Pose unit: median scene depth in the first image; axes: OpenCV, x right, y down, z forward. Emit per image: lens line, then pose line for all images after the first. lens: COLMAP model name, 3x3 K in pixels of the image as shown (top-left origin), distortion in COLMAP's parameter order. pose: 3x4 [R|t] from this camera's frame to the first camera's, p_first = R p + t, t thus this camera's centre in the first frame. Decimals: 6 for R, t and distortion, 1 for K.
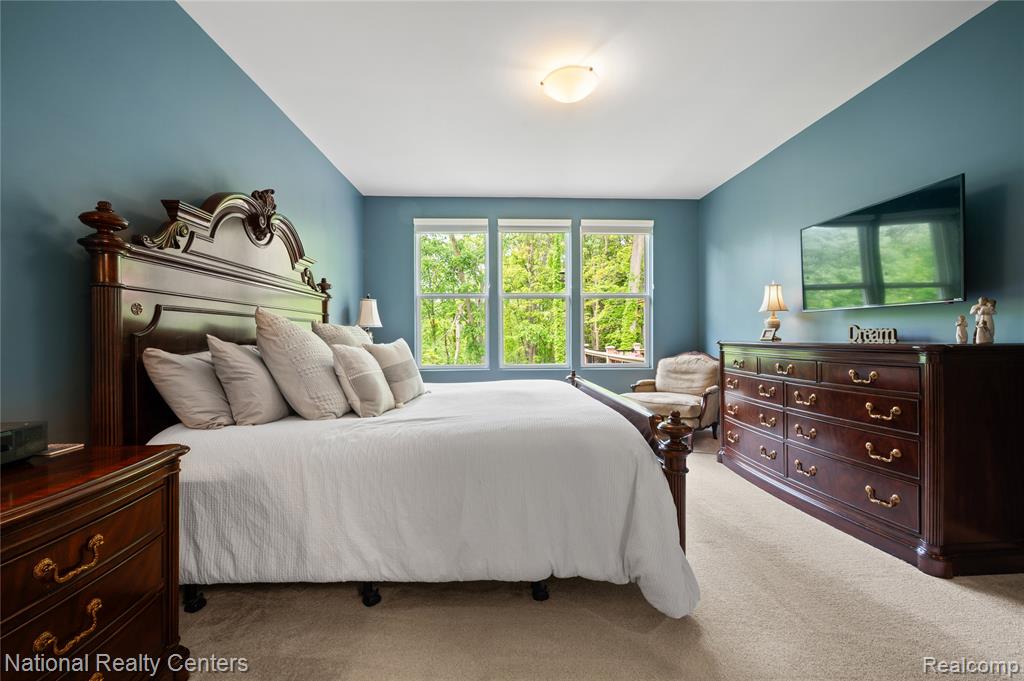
lens RADIAL K [[406.2, 0, 512.0], [0, 406.2, 340.5], [0, 0, 1]] dist [-0.000084, 0.000056]
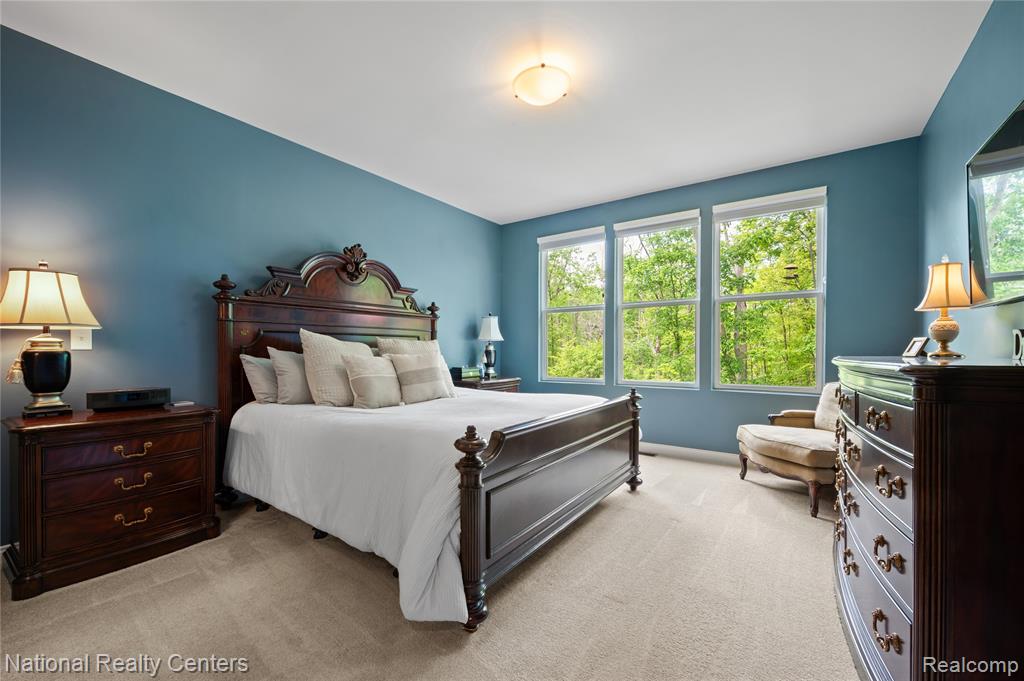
lens RADIAL K [[418.9, 0, 509.2], [0, 418.9, 357.3], [0, 0, 1]] dist [0.000715, -0.000012]
pose [[0.790772, 0.015193, -0.611922, 0.586970], [-0.010643, 0.999882, 0.011071, -0.000754], [0.612018, -0.002242, 0.790841, 0.142693]]
